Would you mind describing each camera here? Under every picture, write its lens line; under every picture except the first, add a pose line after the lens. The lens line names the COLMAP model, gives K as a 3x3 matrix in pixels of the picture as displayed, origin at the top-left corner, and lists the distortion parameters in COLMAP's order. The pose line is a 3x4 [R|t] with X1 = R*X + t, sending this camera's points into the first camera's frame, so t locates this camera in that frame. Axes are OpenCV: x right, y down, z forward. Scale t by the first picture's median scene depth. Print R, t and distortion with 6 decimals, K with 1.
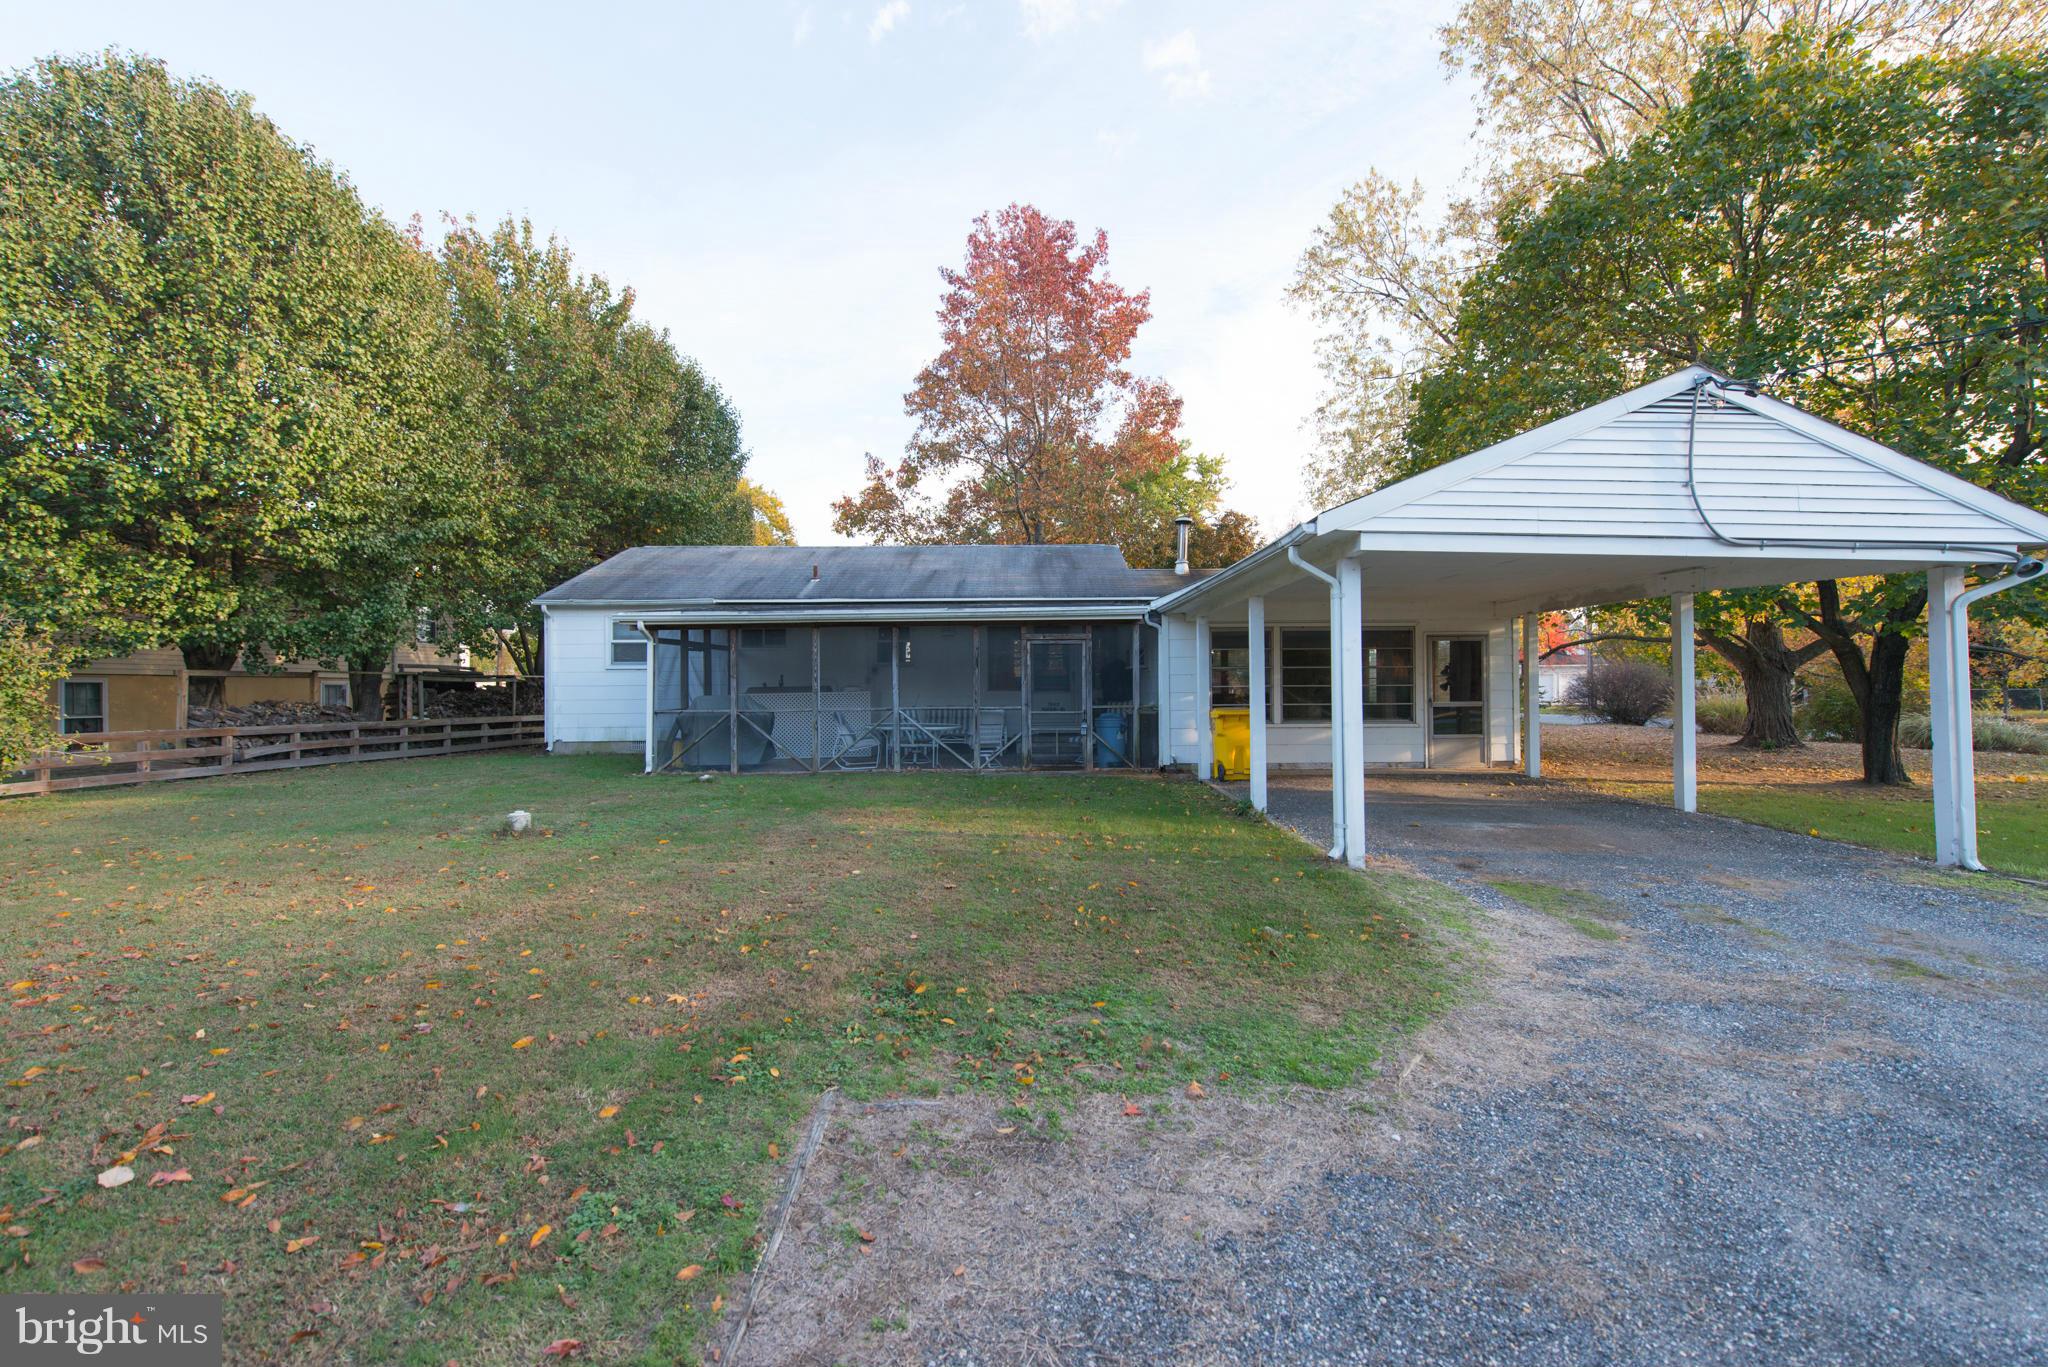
lens RADIAL K [[813.3, 0, 1026.5], [0, 813.3, 682.8], [0, 0, 1]] dist [0.008105, -0.004182]
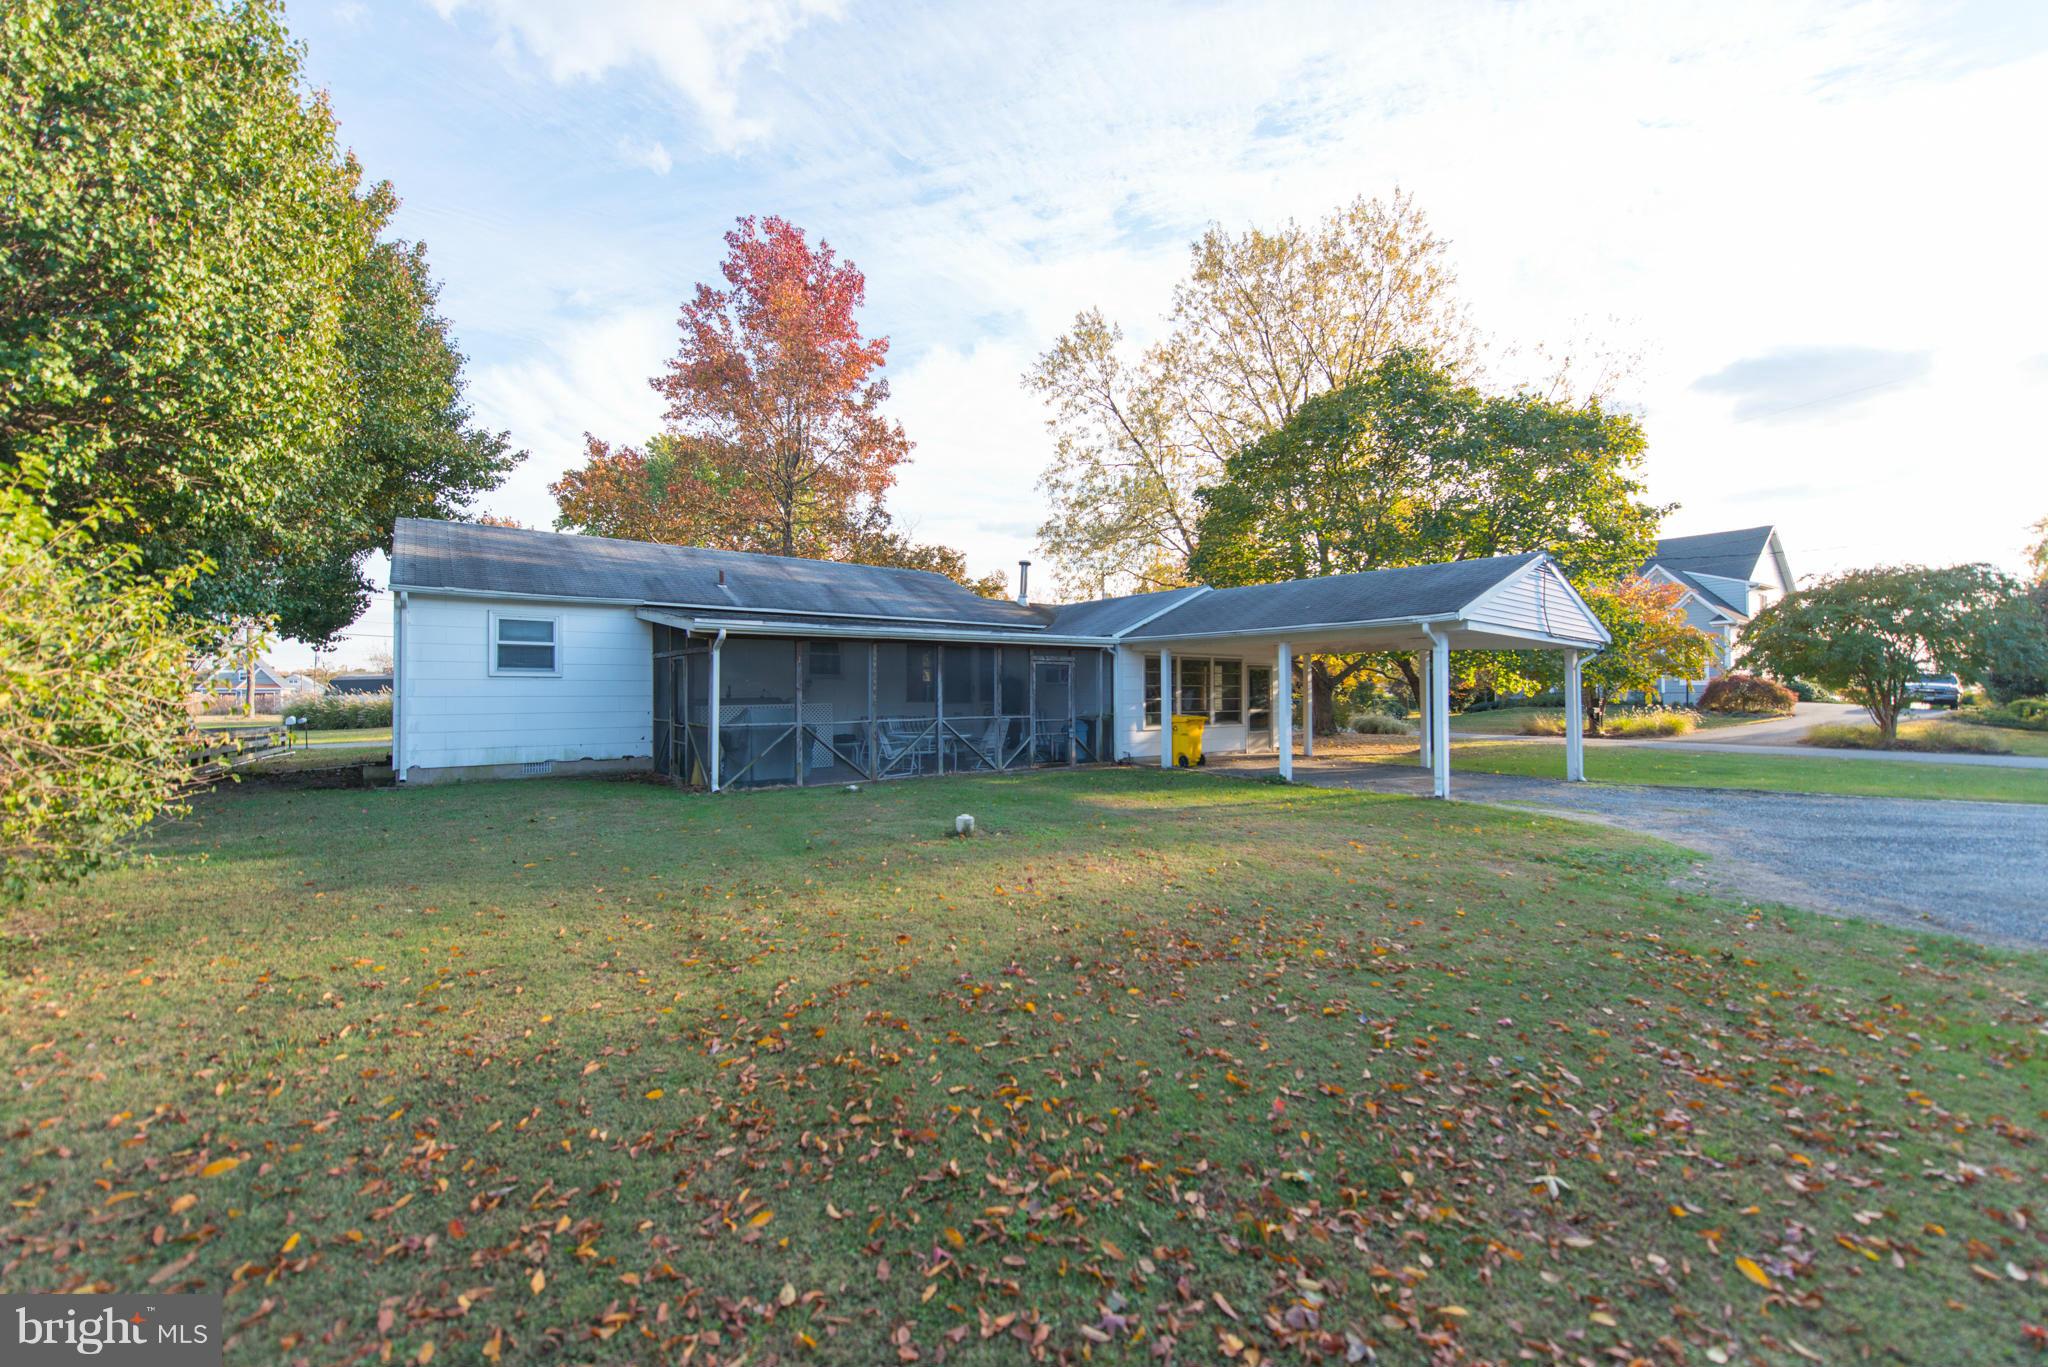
lens RADIAL K [[813.3, 0, 1026.5], [0, 813.3, 682.8], [0, 0, 1]] dist [0.008105, -0.004182]
pose [[0.810906, 0.012718, 0.585039, -0.710611], [-0.006242, 0.999895, -0.013086, -0.003849], [-0.585143, 0.006960, 0.810900, 0.029466]]
